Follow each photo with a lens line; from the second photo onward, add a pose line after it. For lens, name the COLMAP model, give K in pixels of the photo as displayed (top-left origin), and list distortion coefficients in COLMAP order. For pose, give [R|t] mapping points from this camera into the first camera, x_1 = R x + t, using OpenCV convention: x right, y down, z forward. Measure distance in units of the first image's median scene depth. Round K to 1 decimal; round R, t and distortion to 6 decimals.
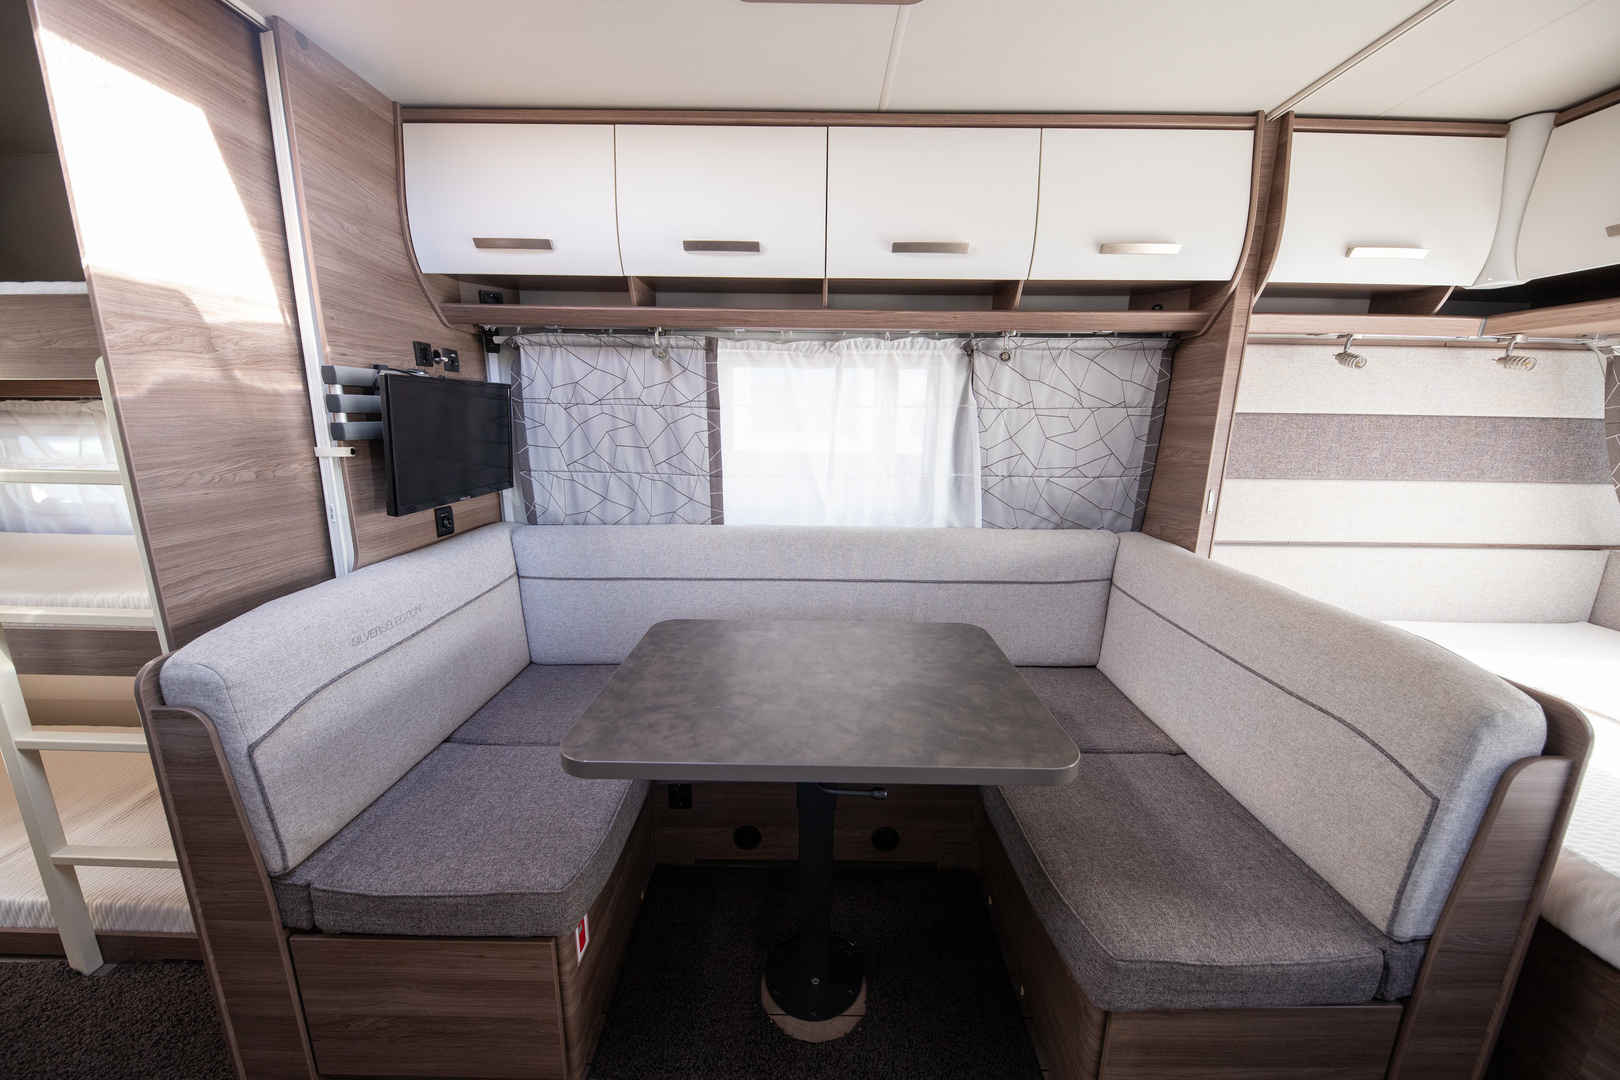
lens RADIAL K [[579.8, 0, 810.0], [0, 579.8, 540.0], [0, 0, 1]] dist [-0.009368, -0.000148]
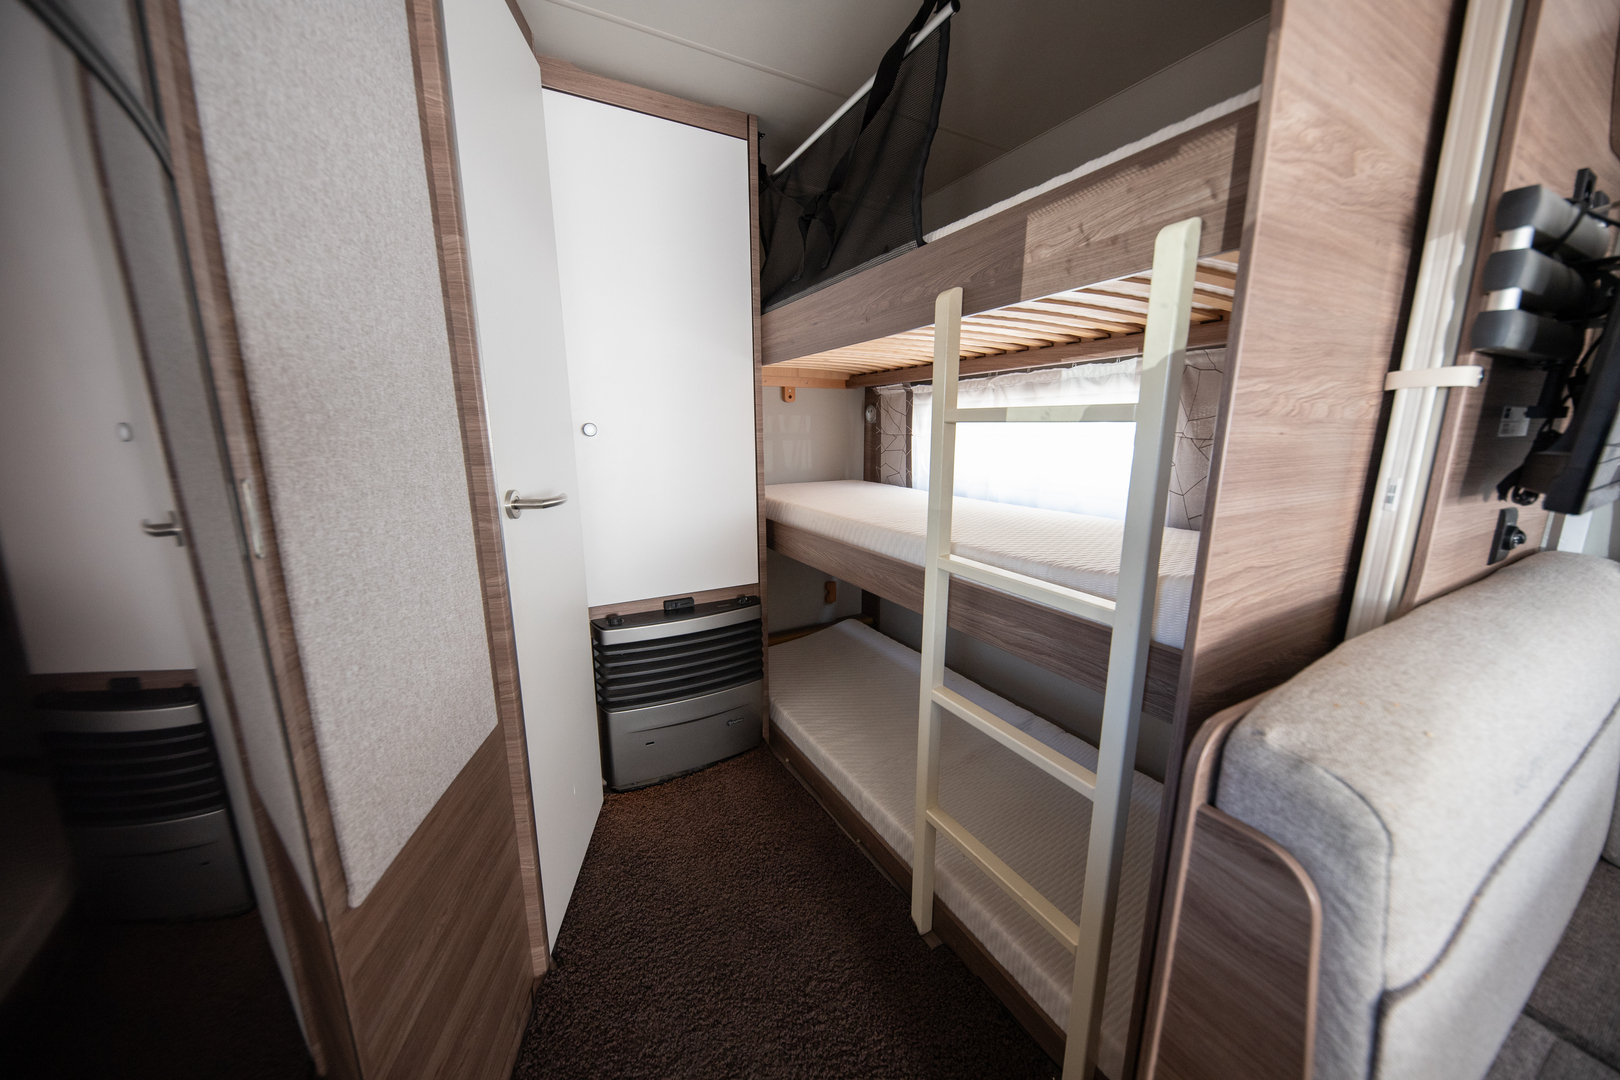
lens RADIAL K [[549.3, 0, 810.0], [0, 549.3, 540.0], [0, 0, 1]] dist [0.000748, -0.004680]
pose [[0.485453, 0.160904, -0.859328, -0.764980], [-0.174669, 0.980951, 0.085003, 0.055624], [0.856636, 0.108833, 0.504311, 0.325812]]
